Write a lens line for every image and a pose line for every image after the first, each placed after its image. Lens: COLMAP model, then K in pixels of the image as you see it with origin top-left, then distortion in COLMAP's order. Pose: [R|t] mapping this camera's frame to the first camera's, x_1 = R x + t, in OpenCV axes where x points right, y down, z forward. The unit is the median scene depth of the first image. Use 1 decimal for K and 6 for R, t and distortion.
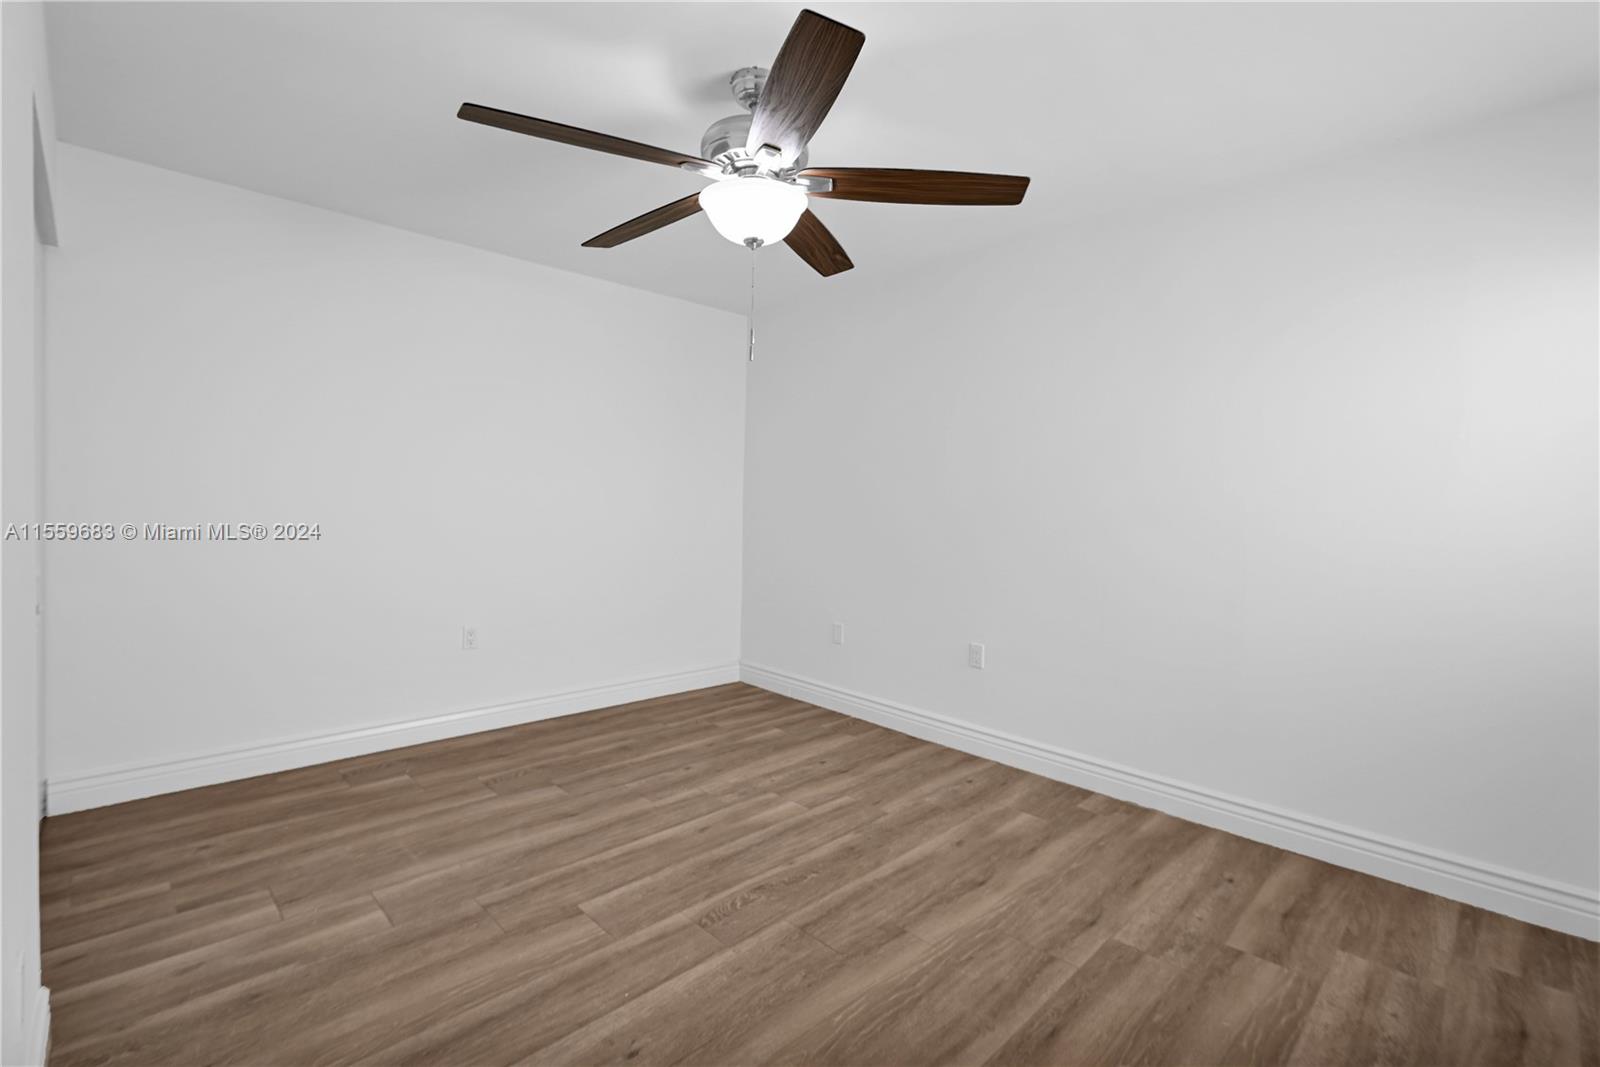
lens RADIAL K [[731.1, 0, 806.6], [0, 731.1, 528.2], [0, 0, 1]] dist [-0.000448, 0.000060]
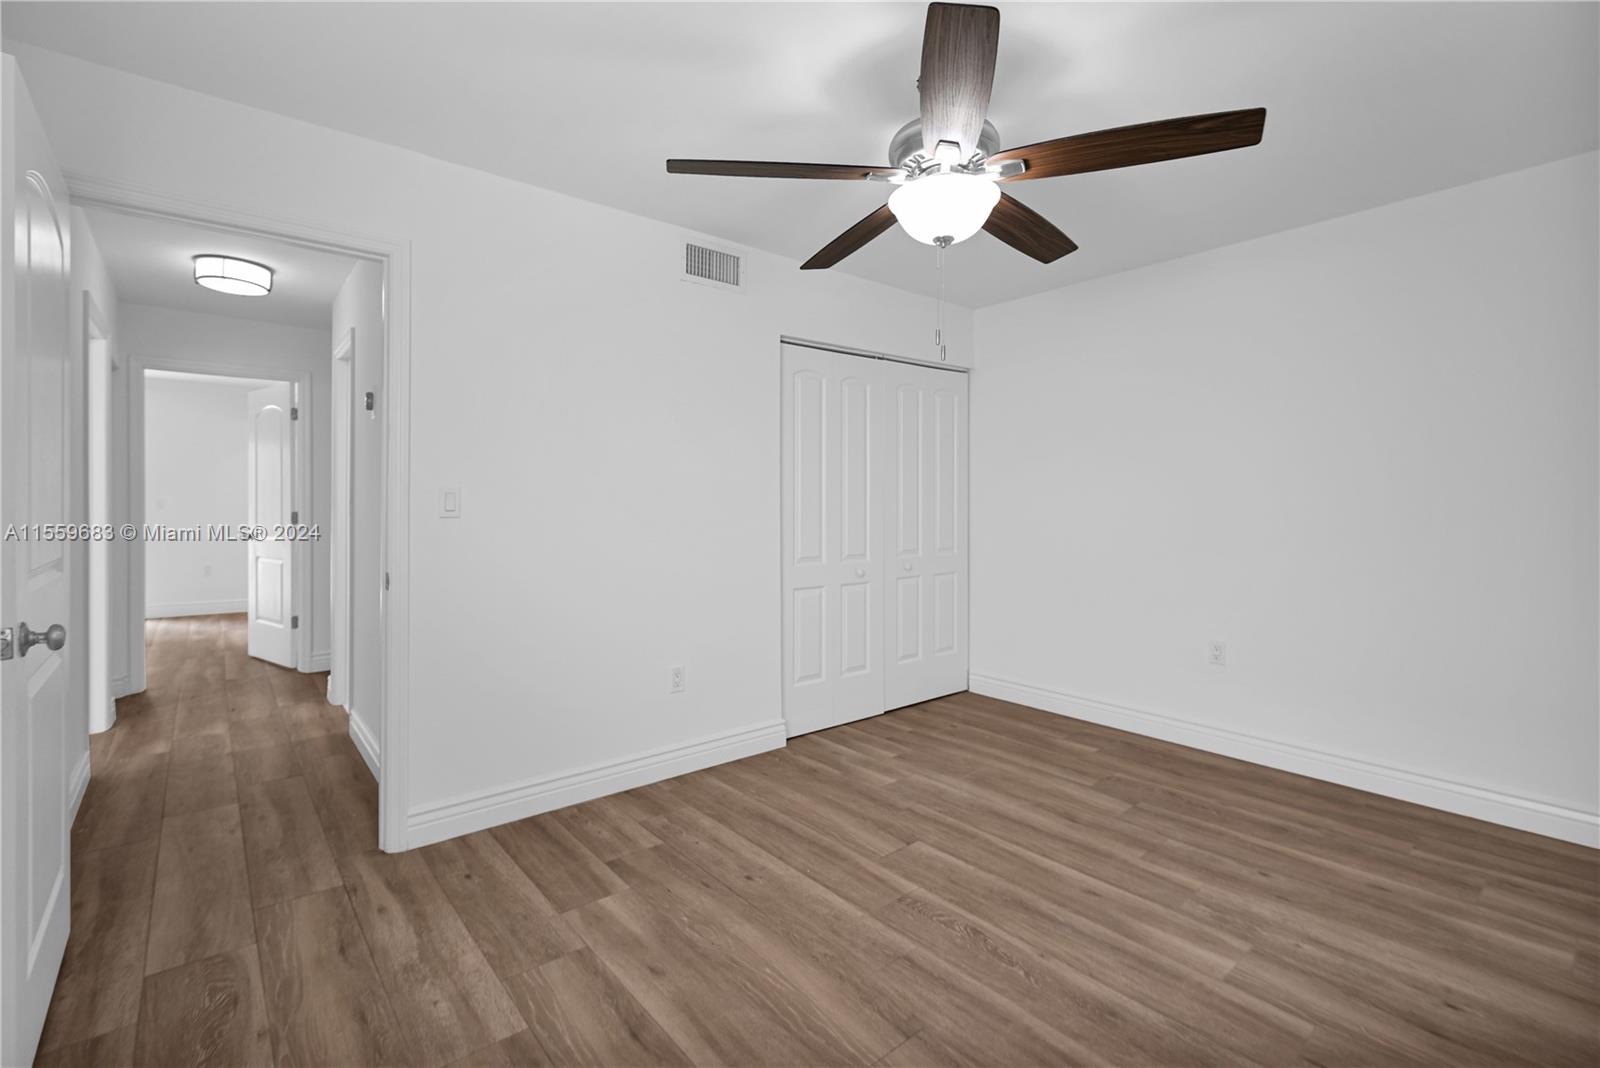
lens RADIAL K [[731.1, 0, 806.6], [0, 731.1, 528.7], [0, 0, 1]] dist [-0.000448, 0.000060]
pose [[-0.102863, 0.011441, -0.994630, 0.749802], [-0.034658, 0.999285, 0.015078, -0.012583], [0.994092, 0.036023, -0.102393, 0.758542]]
